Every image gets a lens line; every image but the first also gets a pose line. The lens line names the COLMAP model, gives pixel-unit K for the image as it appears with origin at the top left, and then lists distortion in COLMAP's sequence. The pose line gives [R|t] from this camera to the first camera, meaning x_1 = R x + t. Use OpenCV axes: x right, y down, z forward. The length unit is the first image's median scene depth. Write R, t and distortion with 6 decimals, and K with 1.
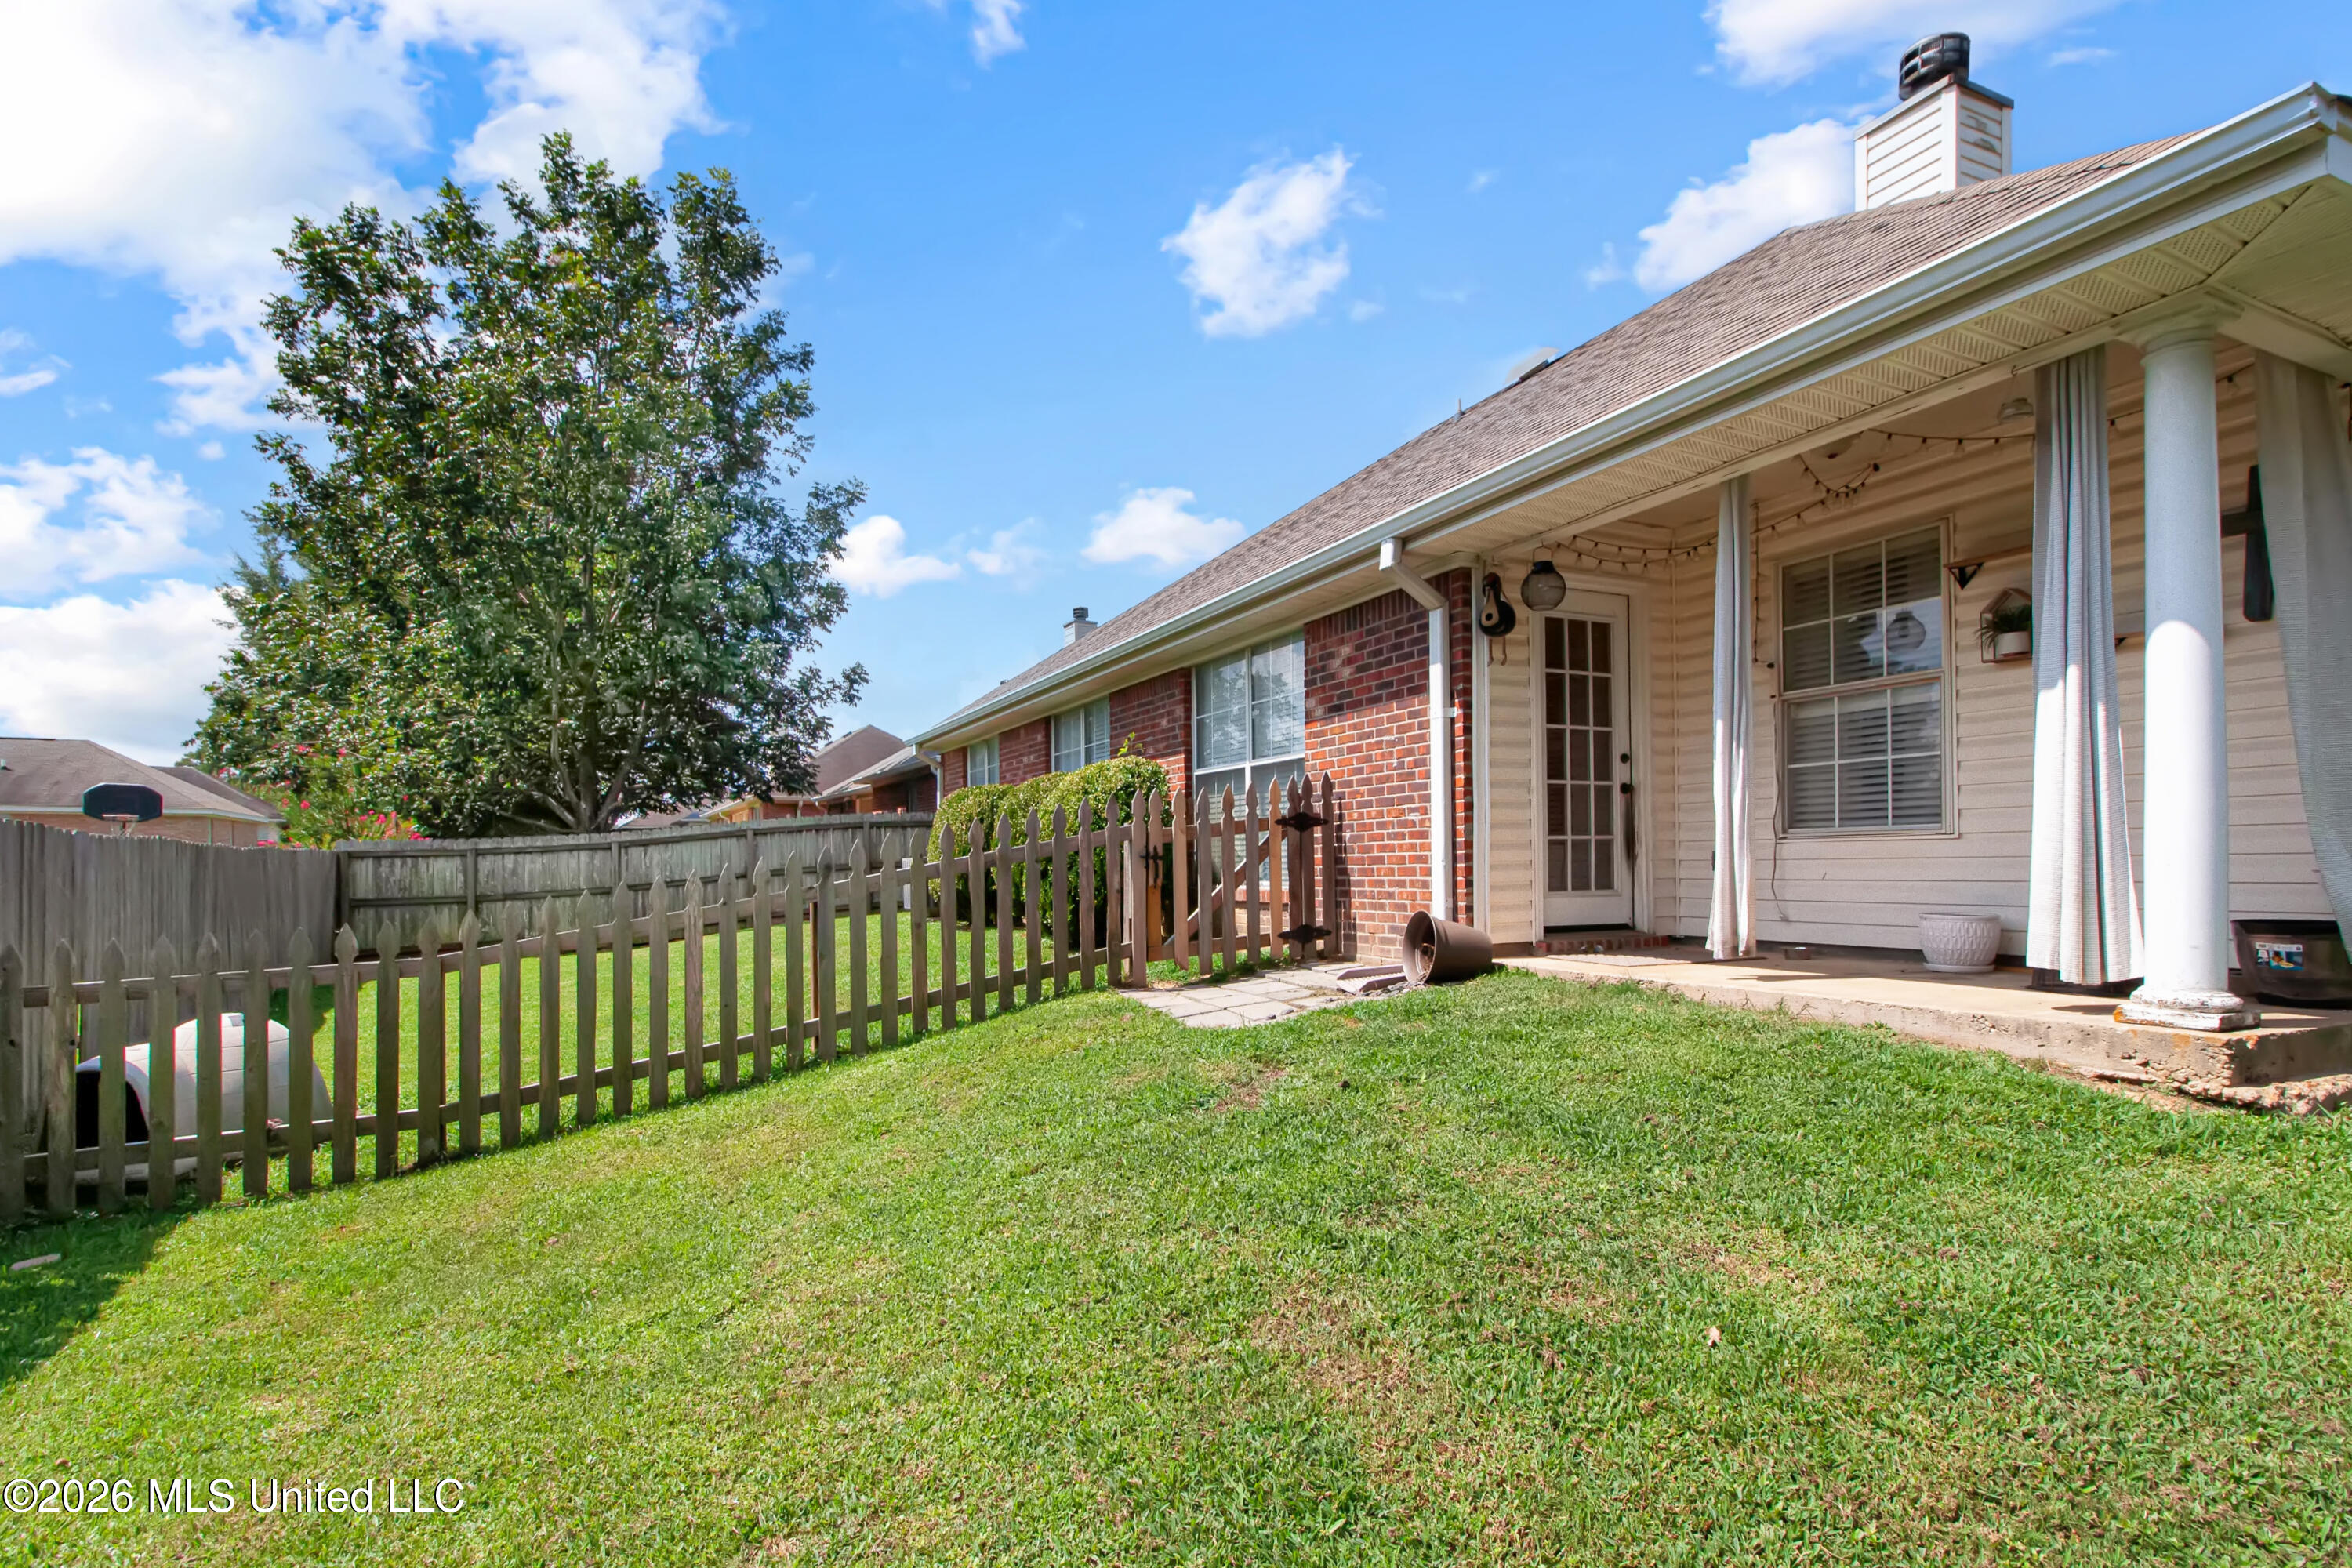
lens RADIAL K [[1105.9, 0, 1178.4], [0, 1105.9, 748.9], [0, 0, 1]] dist [-0.001390, 0.000253]
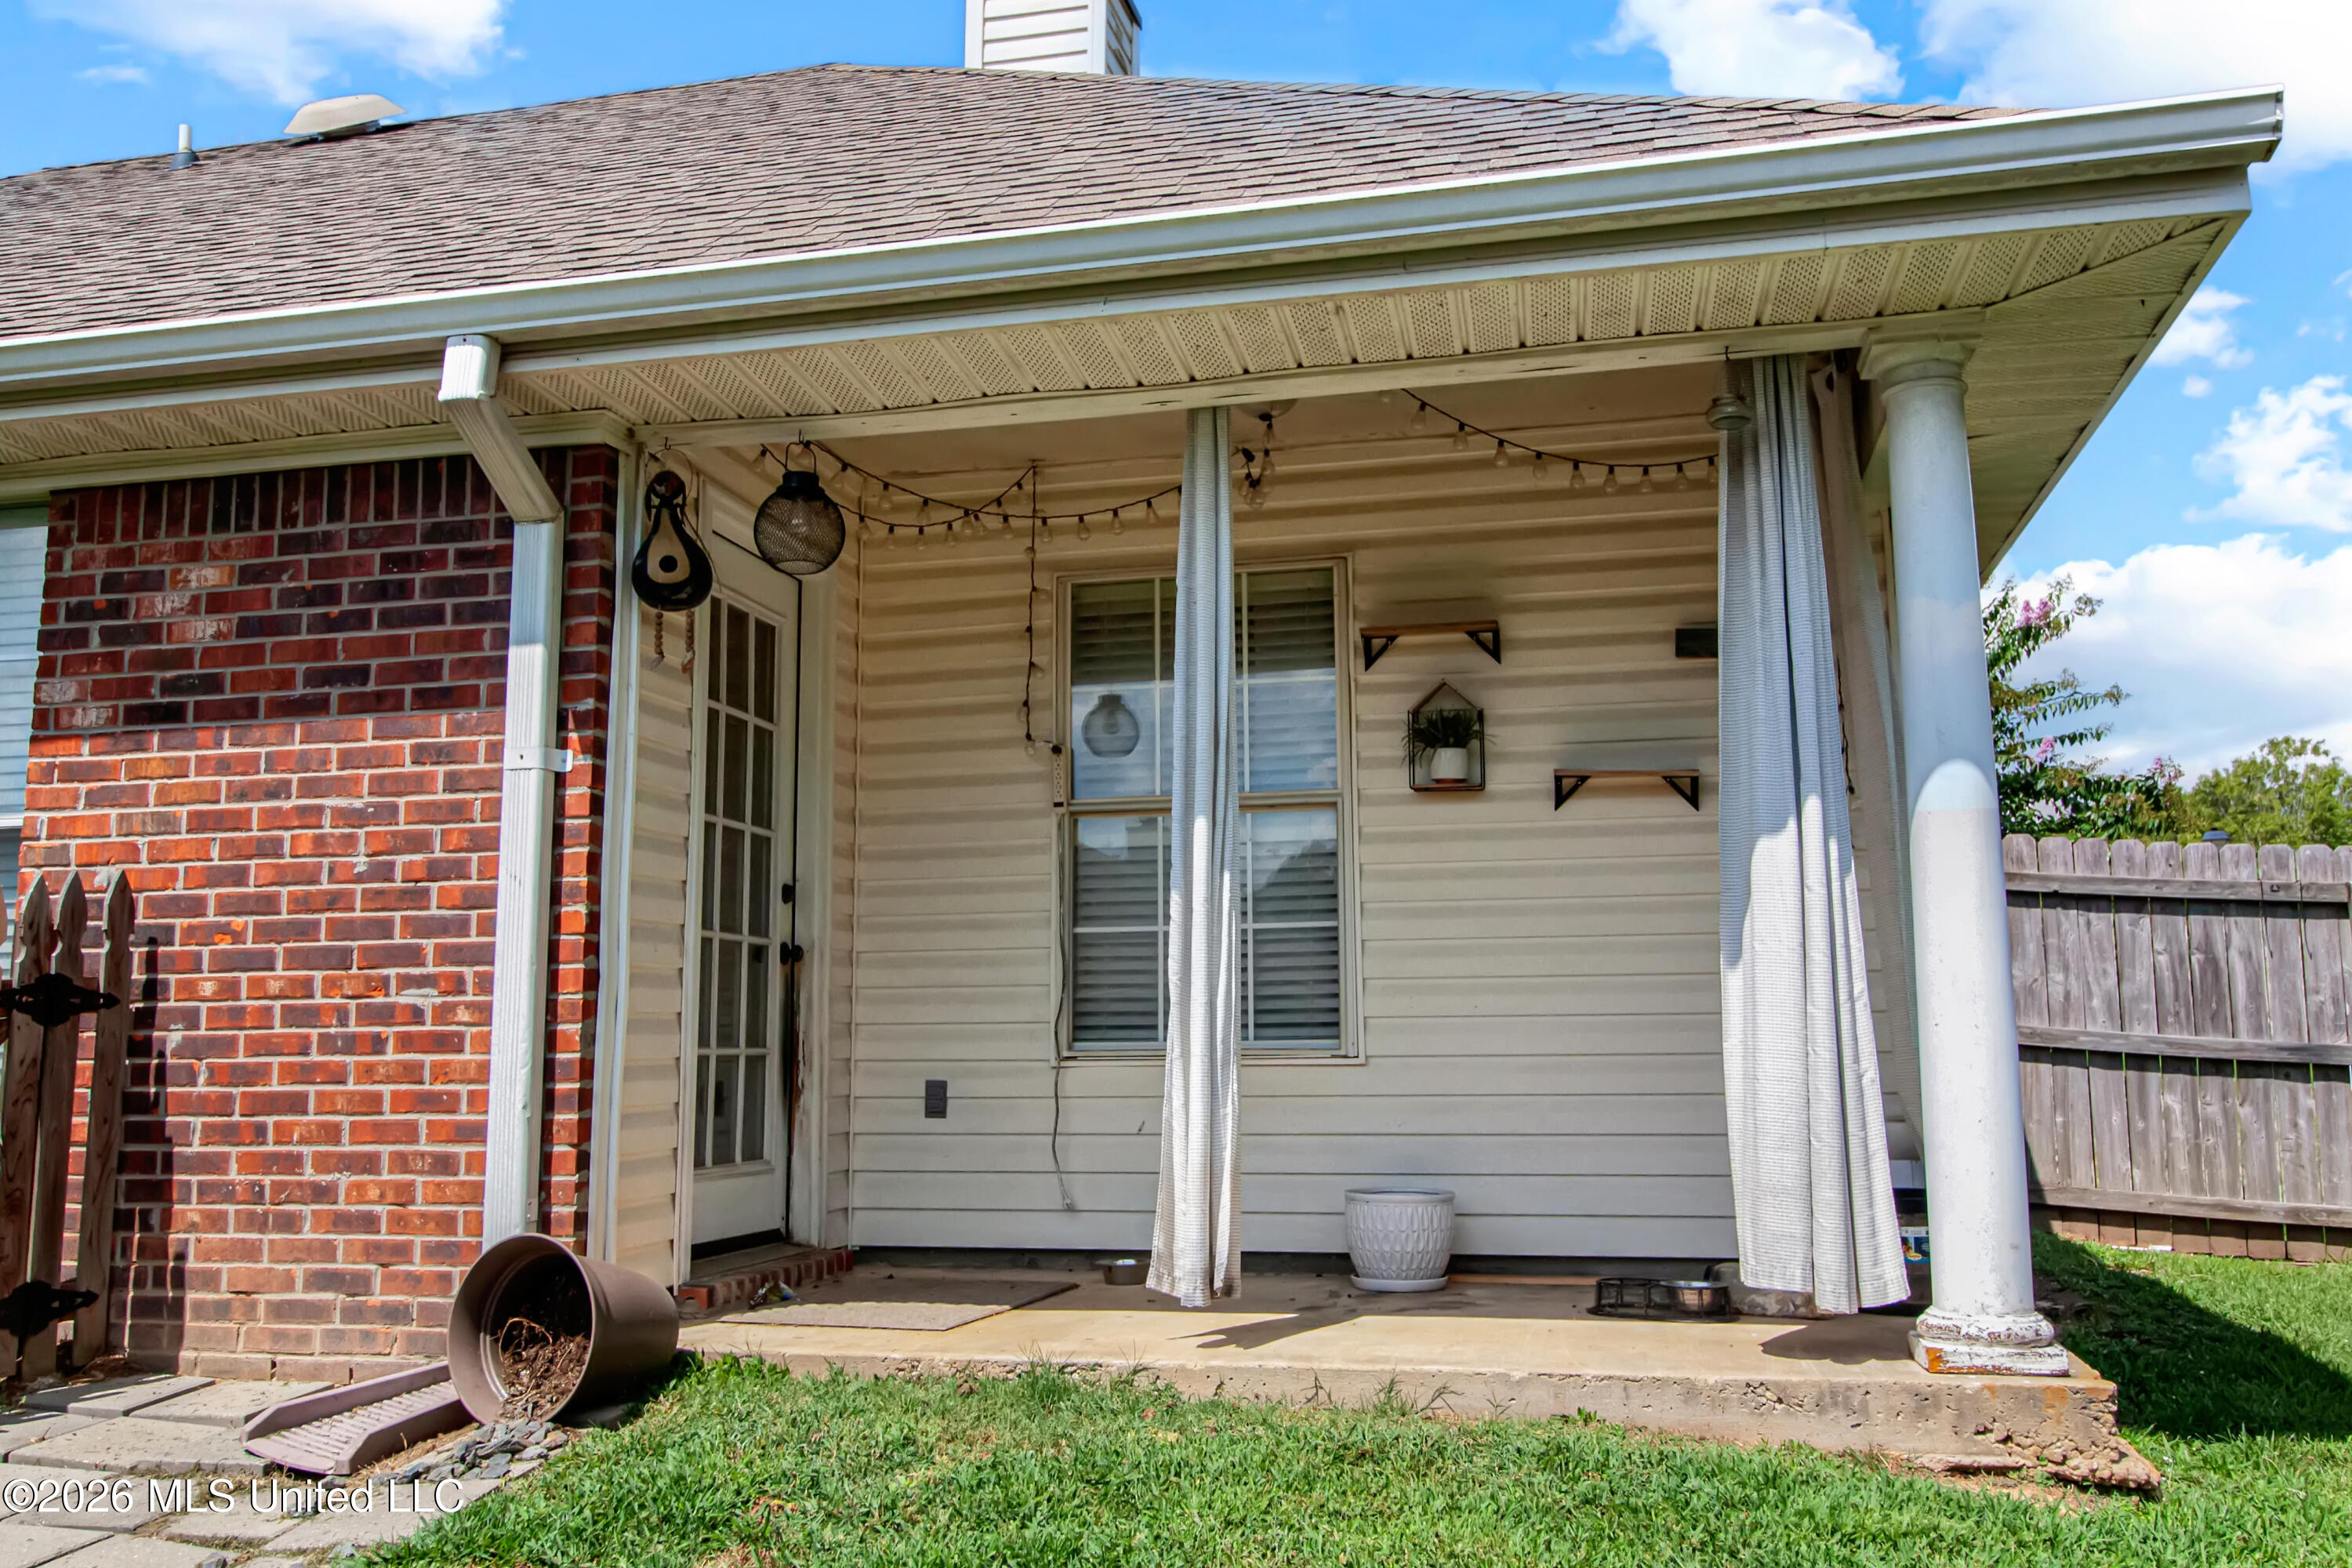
lens RADIAL K [[1902.5, 0, 1174.9], [0, 1902.5, 689.5], [0, 0, 1]] dist [-0.001744, 0.001016]
pose [[0.633491, 0.155472, 0.757969, -0.170467], [-0.080240, 0.987524, -0.135495, 0.021339], [-0.769578, 0.025015, 0.638063, 0.328111]]
